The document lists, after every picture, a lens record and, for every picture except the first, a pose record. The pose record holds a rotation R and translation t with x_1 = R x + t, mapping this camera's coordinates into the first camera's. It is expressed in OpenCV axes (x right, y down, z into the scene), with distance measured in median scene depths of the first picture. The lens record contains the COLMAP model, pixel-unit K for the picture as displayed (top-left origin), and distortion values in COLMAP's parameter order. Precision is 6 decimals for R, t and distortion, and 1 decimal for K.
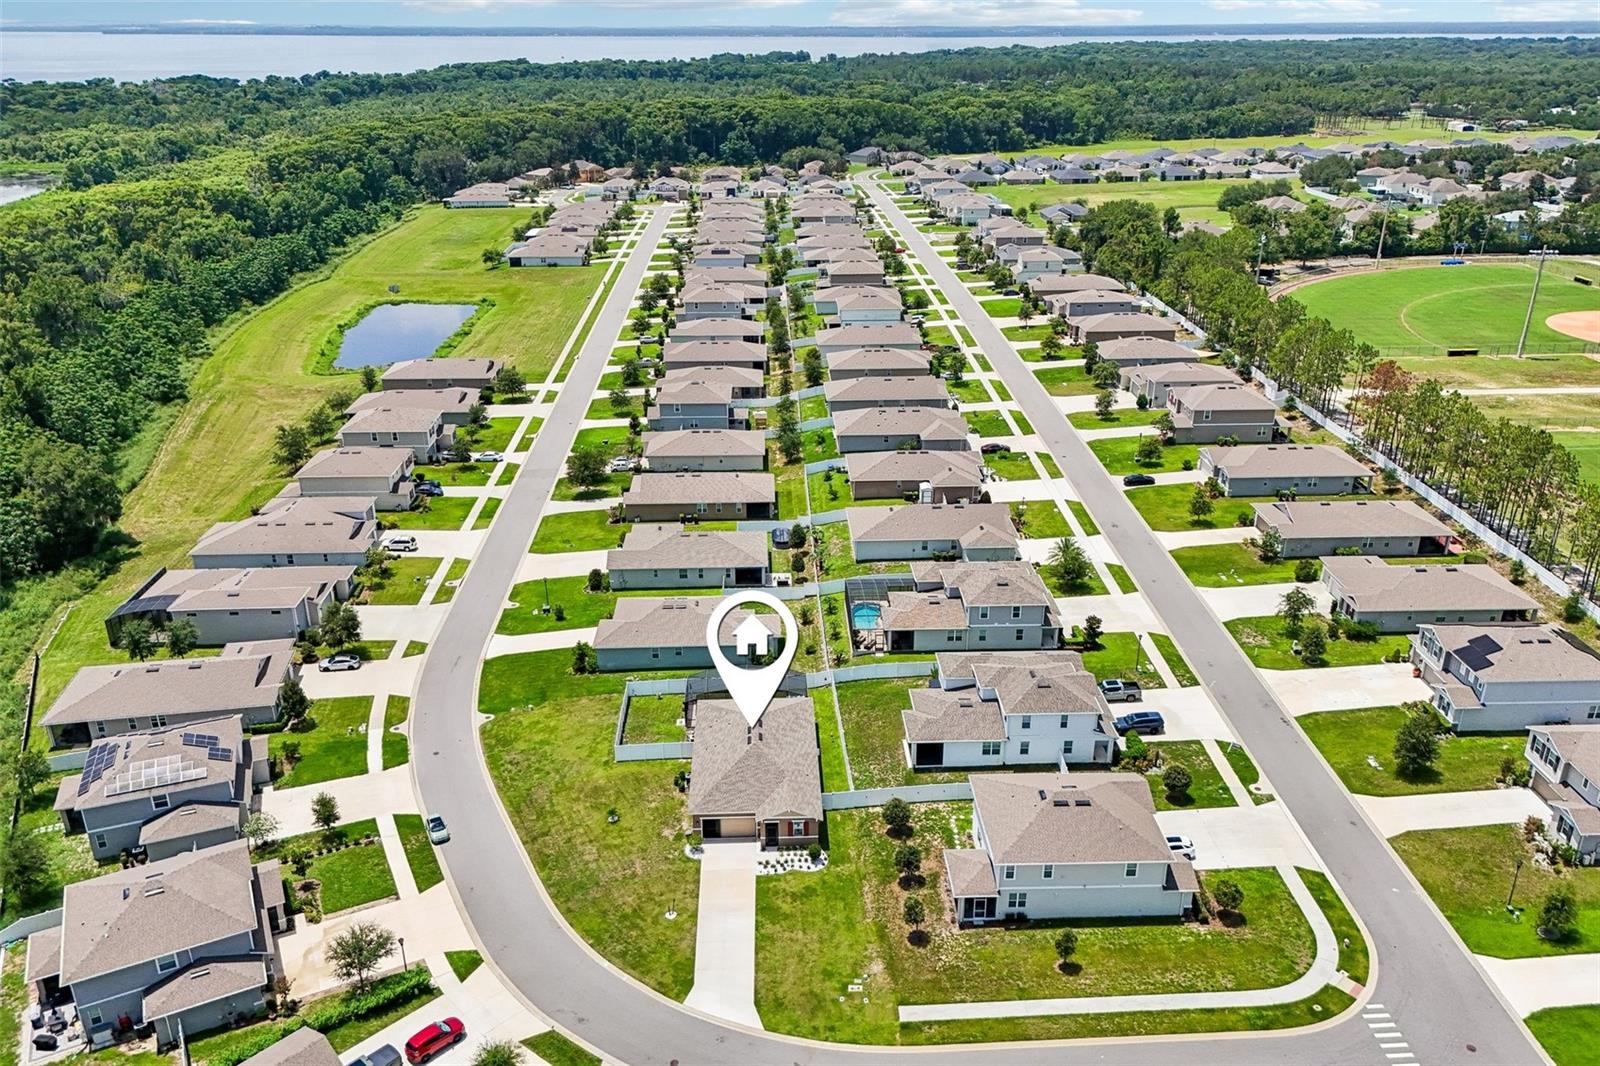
lens RADIAL K [[1218.3, 0, 801.9], [0, 1218.3, 512.1], [0, 0, 1]] dist [0.068787, -0.057632]
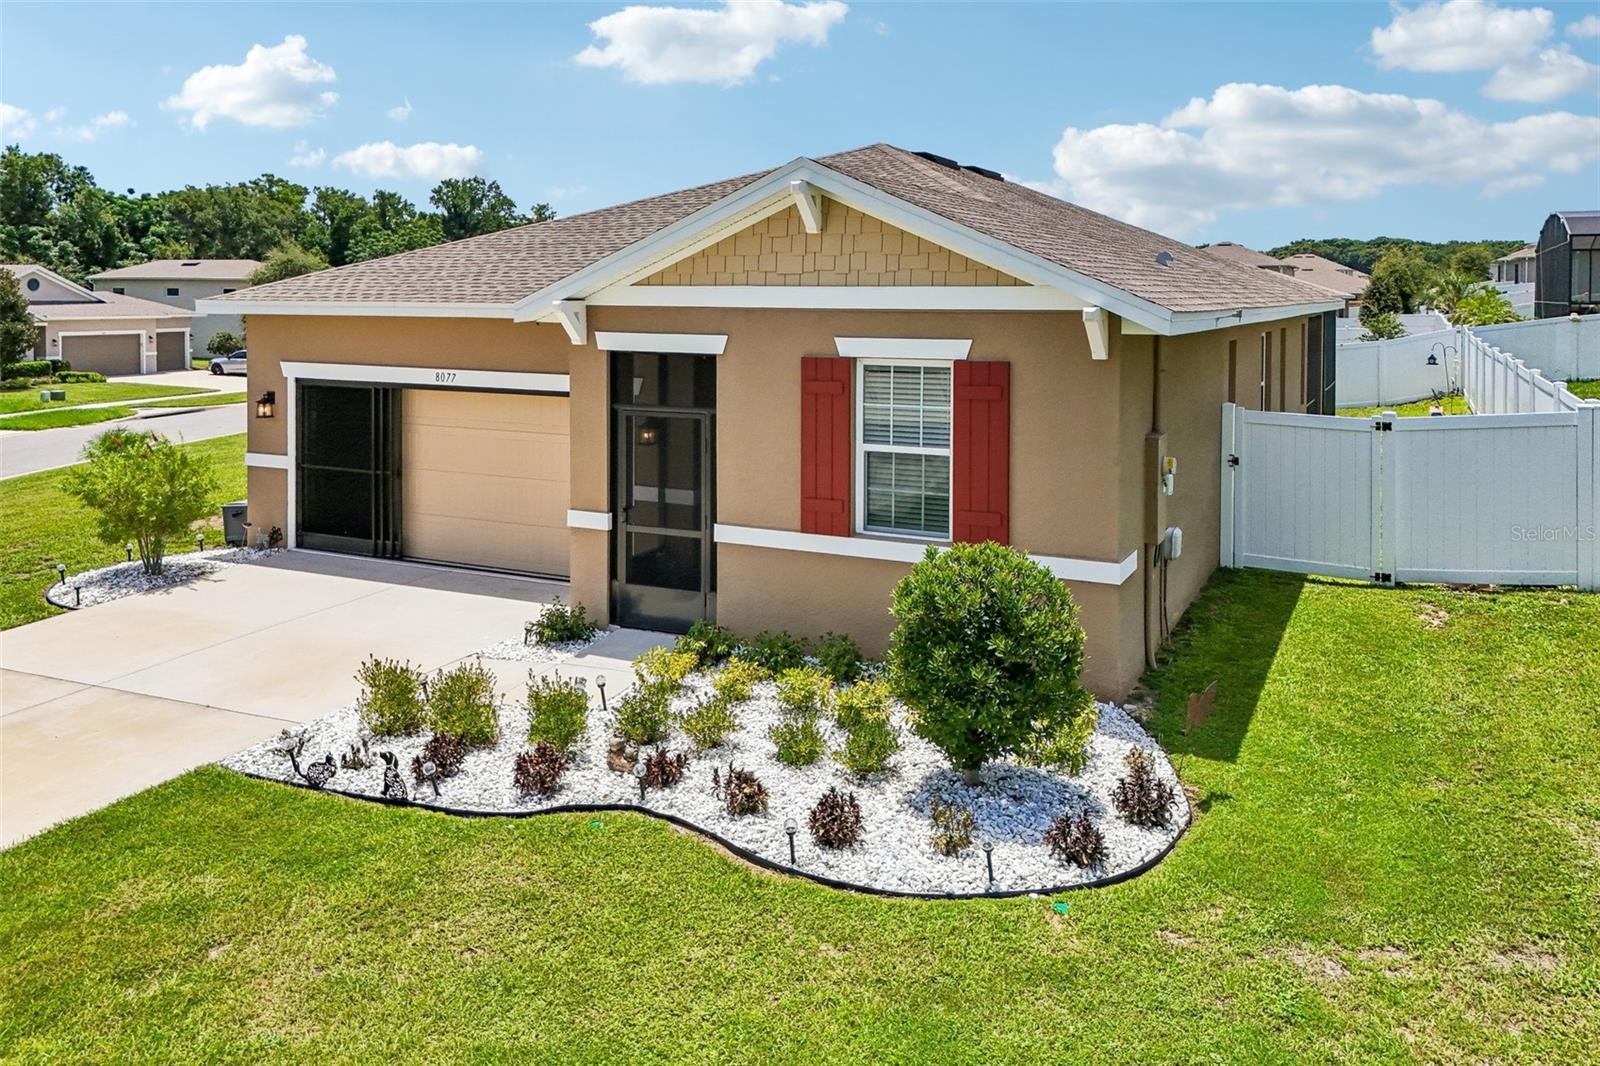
lens RADIAL K [[1269.1, 0, 808.3], [0, 1269.1, 293.1], [0, 0, 1]] dist [0.012080, 0.003383]
pose [[0.882258, 0.000530, -0.470766, 0.035968], [-0.174691, 0.928970, -0.326340, 0.282815], [0.437154, 0.370154, 0.819684, 0.920816]]
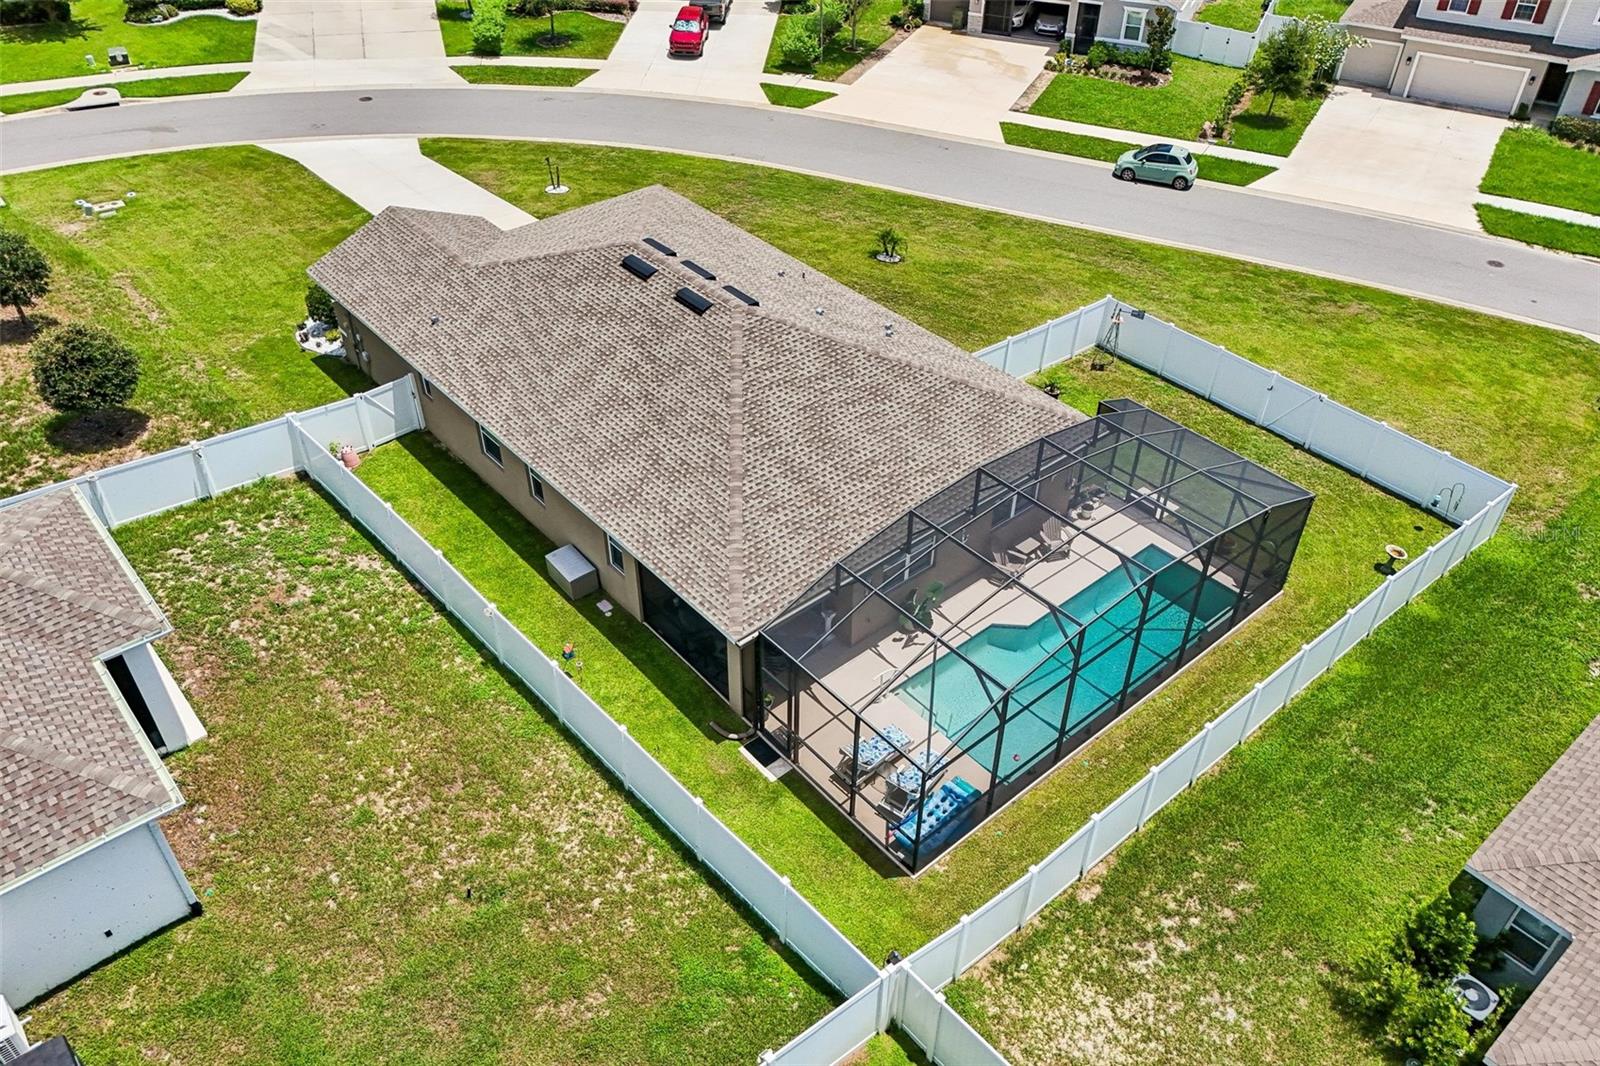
lens RADIAL K [[1218.3, 0, 801.9], [0, 1218.3, 512.1], [0, 0, 1]] dist [0.068787, -0.057632]
pose [[-0.781920, 0.381619, -0.492918, 0.105096], [-0.236093, 0.550527, 0.800737, -0.020857], [0.576941, 0.742487, -0.340371, 1.249148]]
